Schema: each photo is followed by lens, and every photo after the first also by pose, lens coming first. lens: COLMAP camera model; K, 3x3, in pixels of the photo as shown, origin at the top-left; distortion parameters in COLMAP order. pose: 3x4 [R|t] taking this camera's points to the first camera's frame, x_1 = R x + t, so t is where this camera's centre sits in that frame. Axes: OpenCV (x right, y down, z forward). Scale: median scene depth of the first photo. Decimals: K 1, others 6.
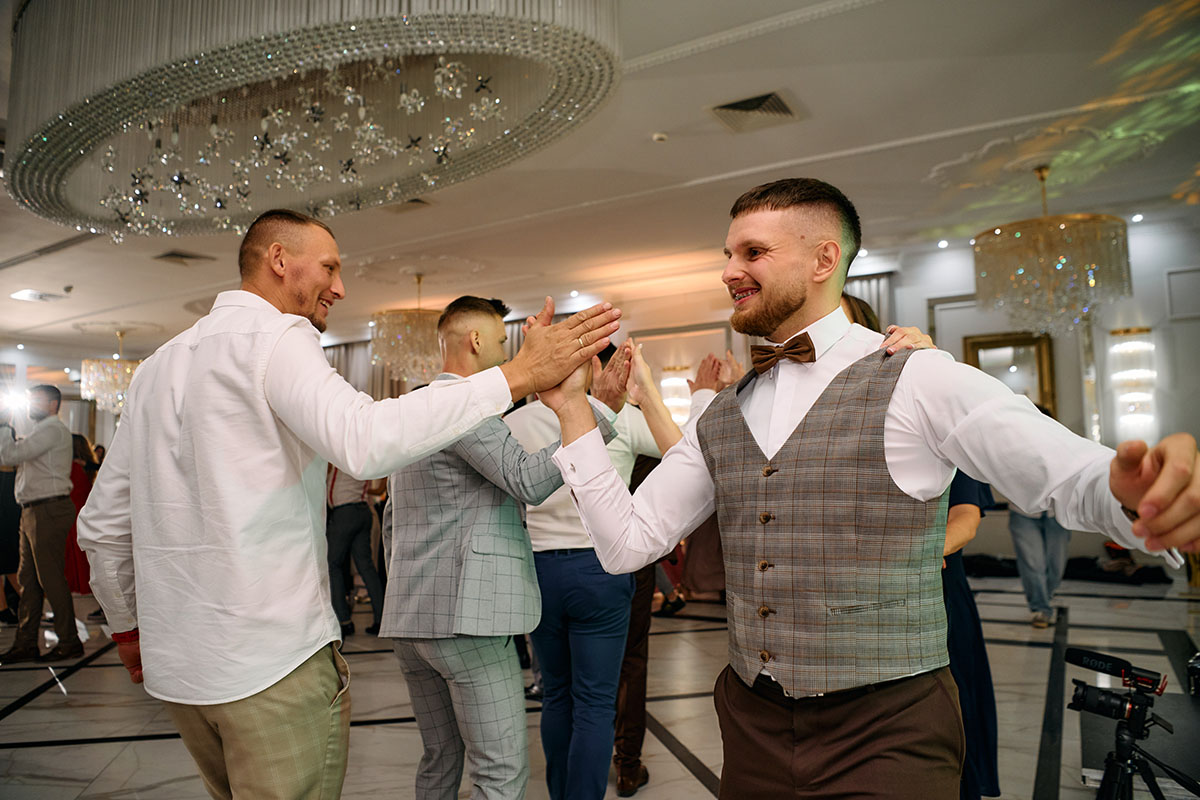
lens RADIAL K [[818.0, 0, 600.0], [0, 818.0, 400.0], [0, 0, 1]] dist [-0.073752, 0.010186]
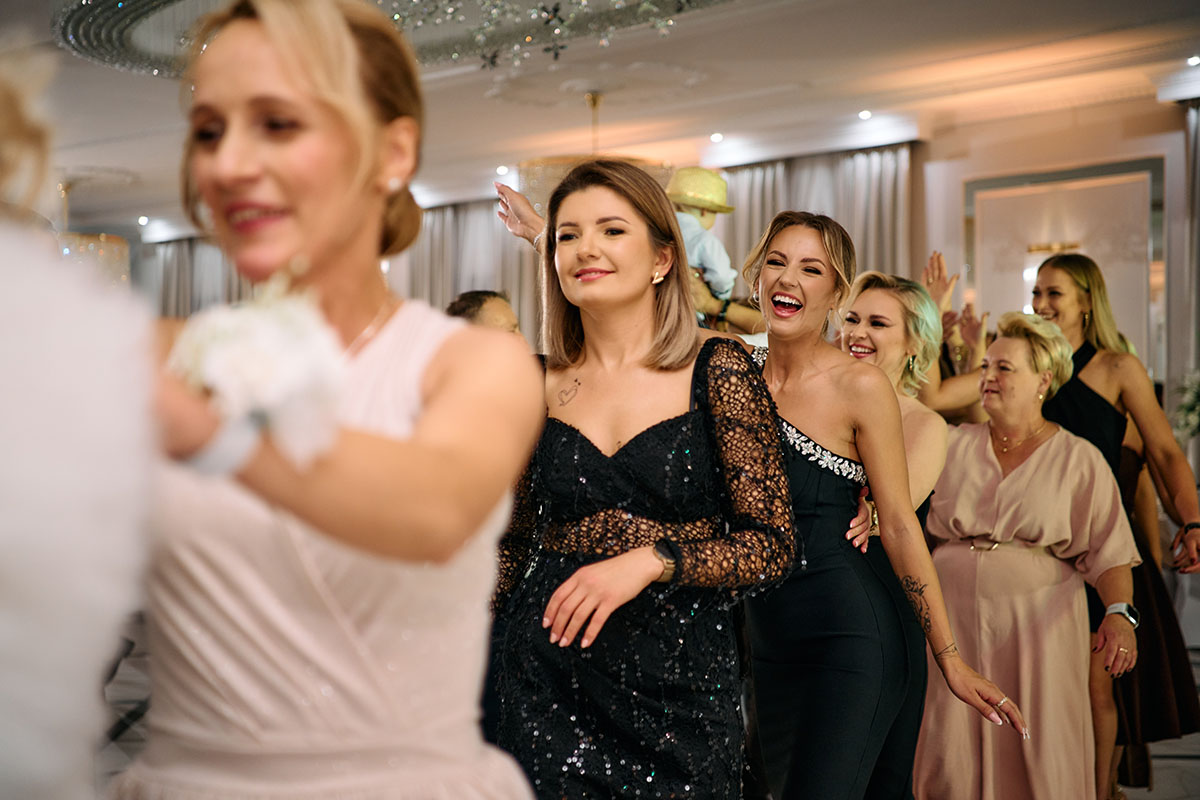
lens RADIAL K [[1641.9, 0, 600.0], [0, 1641.9, 400.0], [0, 0, 1]] dist [0.175336, 0.032694]
pose [[0.982338, 0.007547, -0.186962, 0.003964], [0.005186, 0.997704, 0.067522, -0.013520], [0.187042, -0.067299, 0.980044, -0.159548]]
